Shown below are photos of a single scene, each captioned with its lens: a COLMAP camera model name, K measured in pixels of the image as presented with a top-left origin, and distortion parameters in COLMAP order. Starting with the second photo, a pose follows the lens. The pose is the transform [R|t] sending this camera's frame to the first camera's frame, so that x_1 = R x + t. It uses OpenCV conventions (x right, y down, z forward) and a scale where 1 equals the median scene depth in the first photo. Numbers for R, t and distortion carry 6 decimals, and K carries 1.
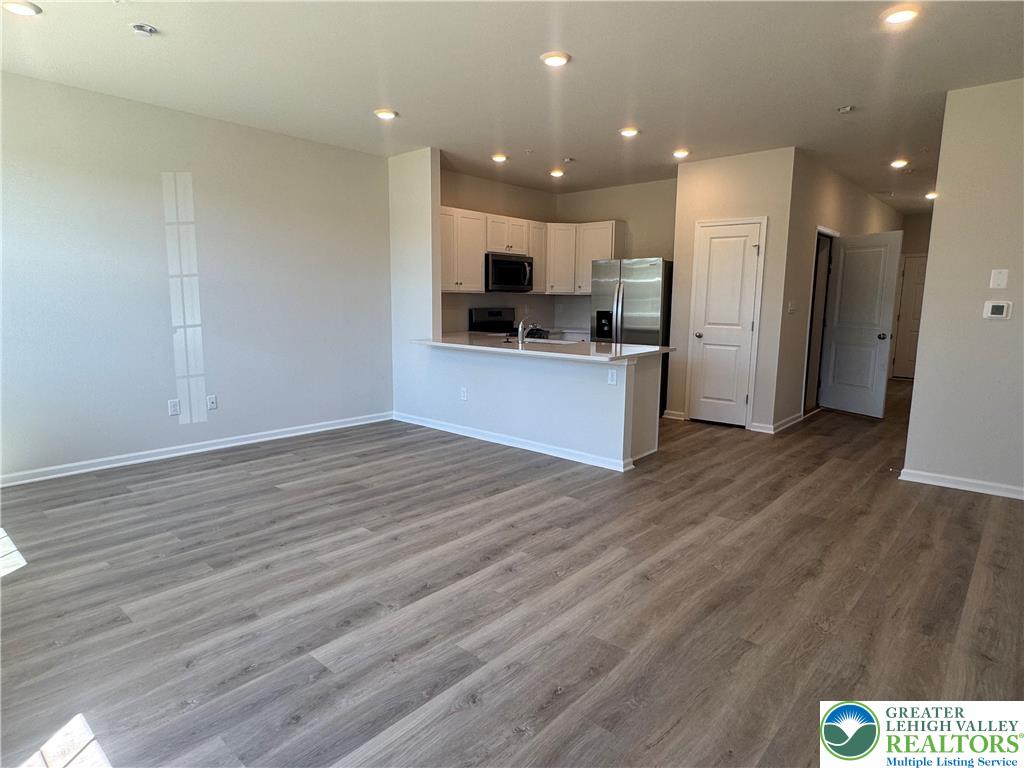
lens RADIAL K [[589.9, 0, 510.6], [0, 589.9, 385.0], [0, 0, 1]] dist [-0.007481, 0.000750]
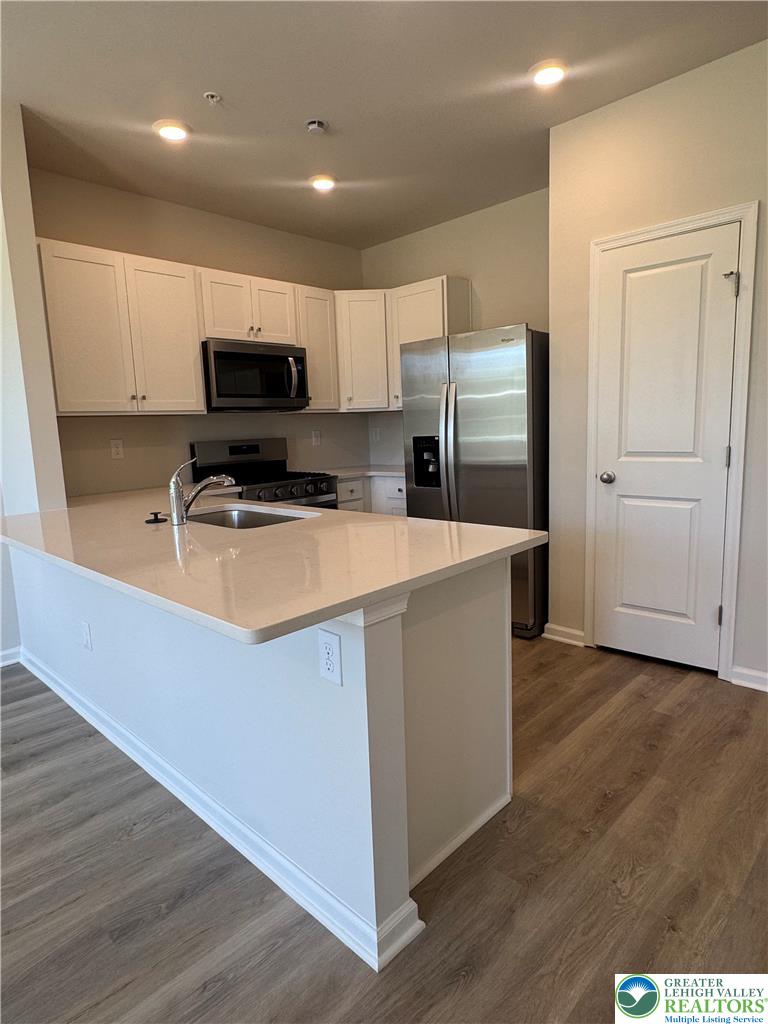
lens RADIAL K [[589.9, 0, 385.1], [0, 589.9, 512.1], [0, 0, 1]] dist [-0.007481, 0.000750]
pose [[0.998045, -0.041090, -0.047100, 0.145141], [0.041058, 0.999155, -0.001652, -0.057318], [0.047128, -0.000285, 0.998889, 0.463898]]
